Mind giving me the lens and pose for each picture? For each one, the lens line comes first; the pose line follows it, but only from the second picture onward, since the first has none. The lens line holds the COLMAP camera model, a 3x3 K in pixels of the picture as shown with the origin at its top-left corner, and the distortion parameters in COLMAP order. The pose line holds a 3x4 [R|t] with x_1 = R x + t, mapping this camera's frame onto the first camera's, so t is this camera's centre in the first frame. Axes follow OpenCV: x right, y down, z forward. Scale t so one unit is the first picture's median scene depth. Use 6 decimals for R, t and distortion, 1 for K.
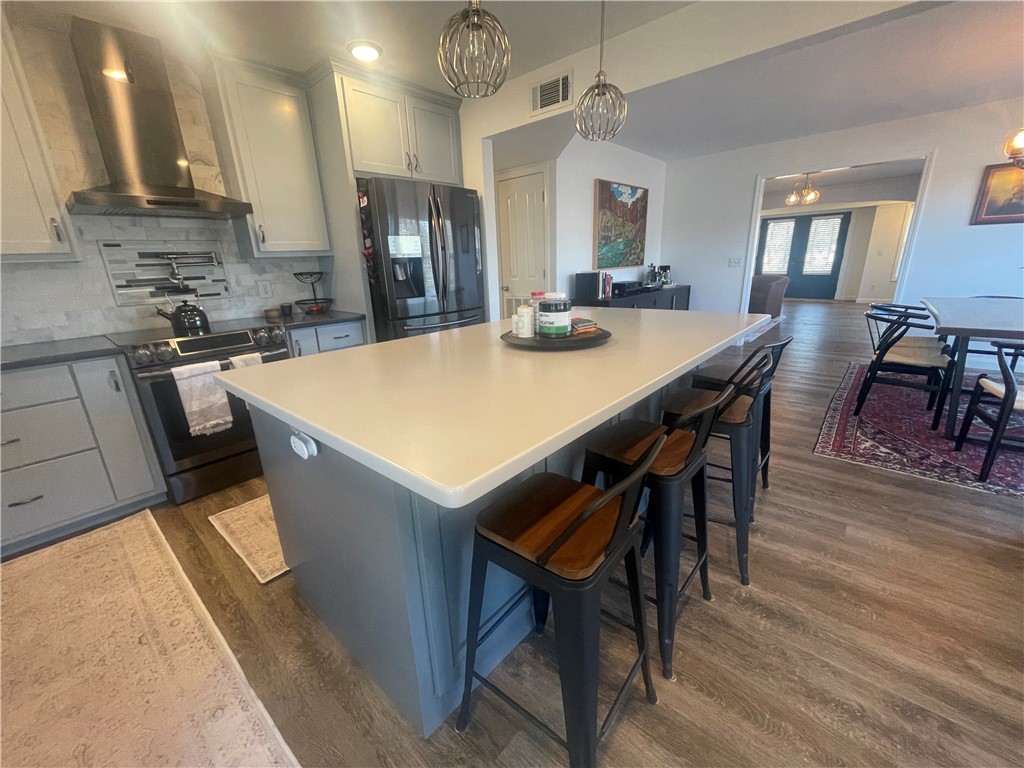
lens RADIAL K [[411.1, 0, 506.0], [0, 411.1, 389.1], [0, 0, 1]] dist [-0.001986, 0.000091]
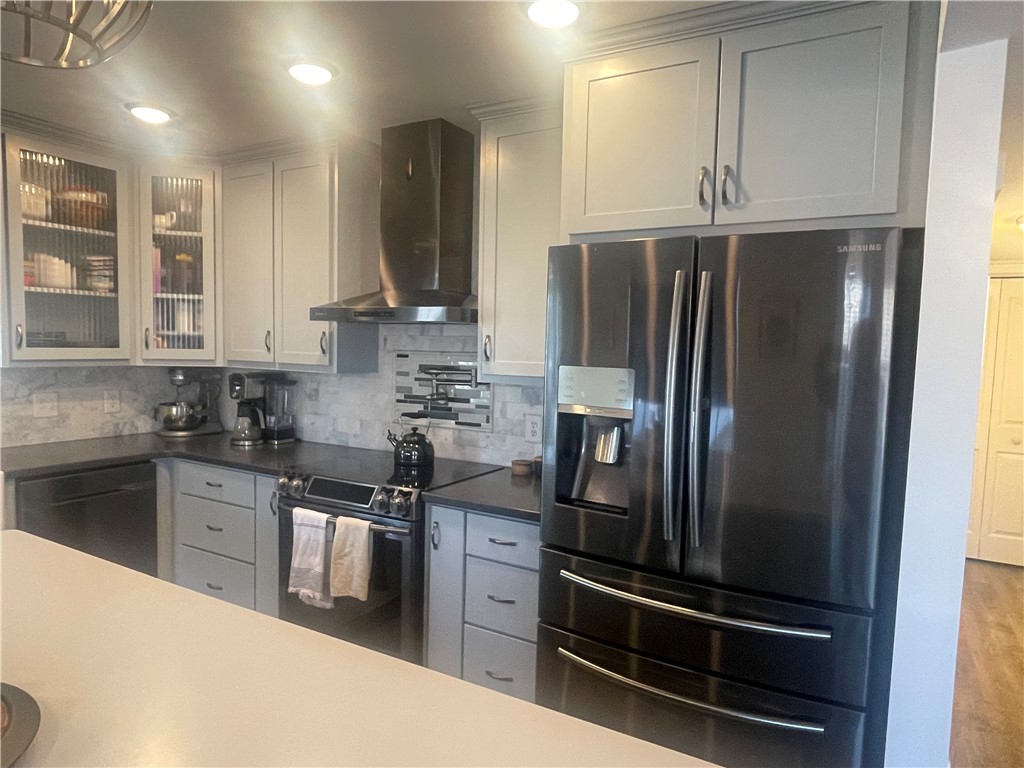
lens RADIAL K [[663.2, 0, 498.9], [0, 663.2, 394.9], [0, 0, 1]] dist [0.009643, -0.011175]
pose [[0.192042, 0.117938, -0.974274, 0.301205], [-0.324419, 0.944570, 0.050395, -0.265521], [0.926214, 0.306395, 0.219658, 0.587783]]
